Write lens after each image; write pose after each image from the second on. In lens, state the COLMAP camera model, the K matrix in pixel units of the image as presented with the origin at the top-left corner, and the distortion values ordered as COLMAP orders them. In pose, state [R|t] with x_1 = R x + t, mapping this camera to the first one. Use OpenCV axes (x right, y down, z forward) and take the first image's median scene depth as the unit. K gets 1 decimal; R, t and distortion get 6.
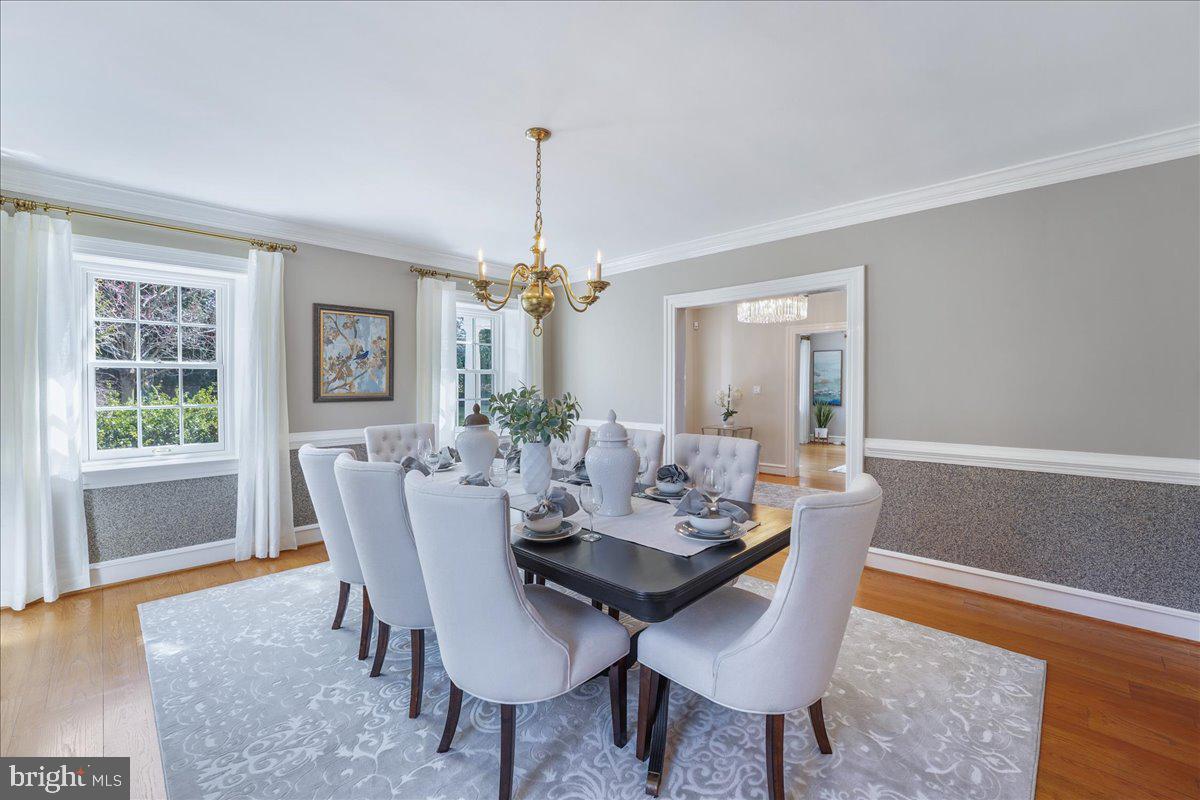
lens RADIAL K [[498.3, 0, 602.5], [0, 498.3, 390.2], [0, 0, 1]] dist [-0.025880, -0.000500]
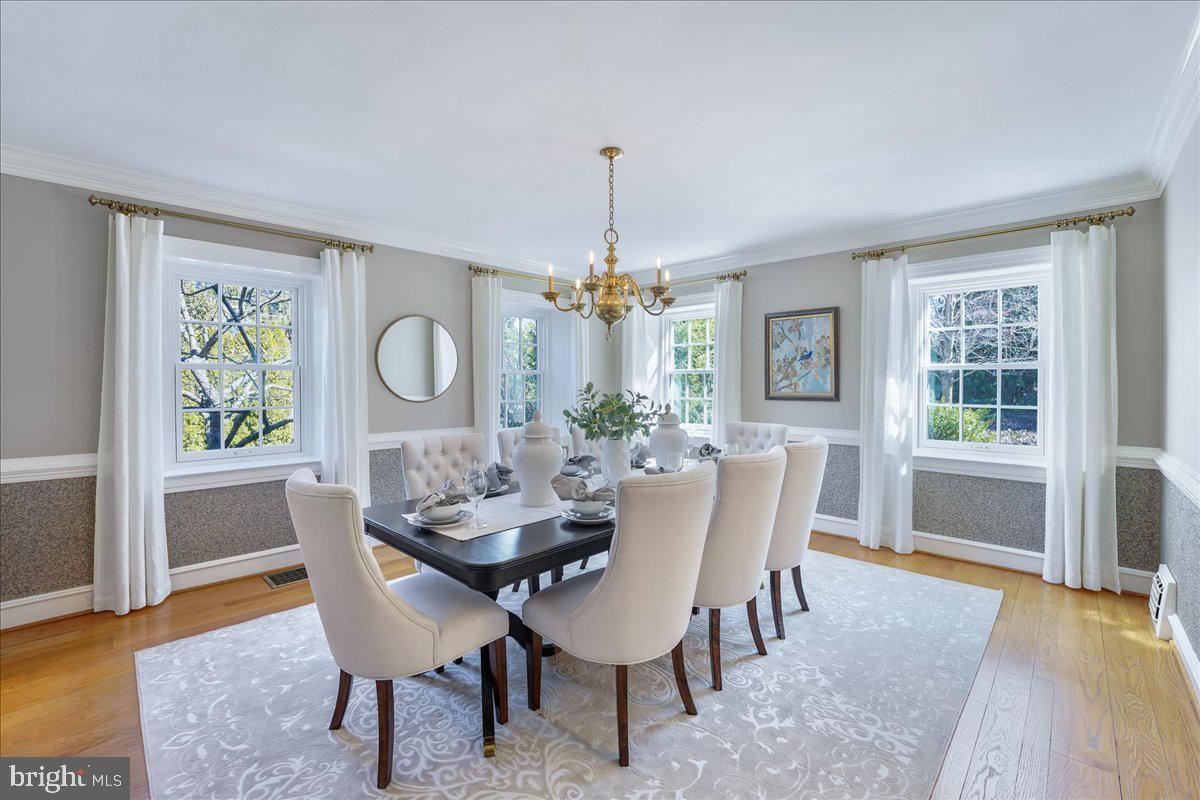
lens RADIAL K [[498.3, 0, 591.7], [0, 498.3, 396.0], [0, 0, 1]] dist [-0.025880, -0.000500]
pose [[0.003886, 0.021536, -0.999761, 0.531260], [-0.010567, 0.999713, 0.021494, -0.004785], [0.999937, 0.010481, 0.004113, 0.538700]]
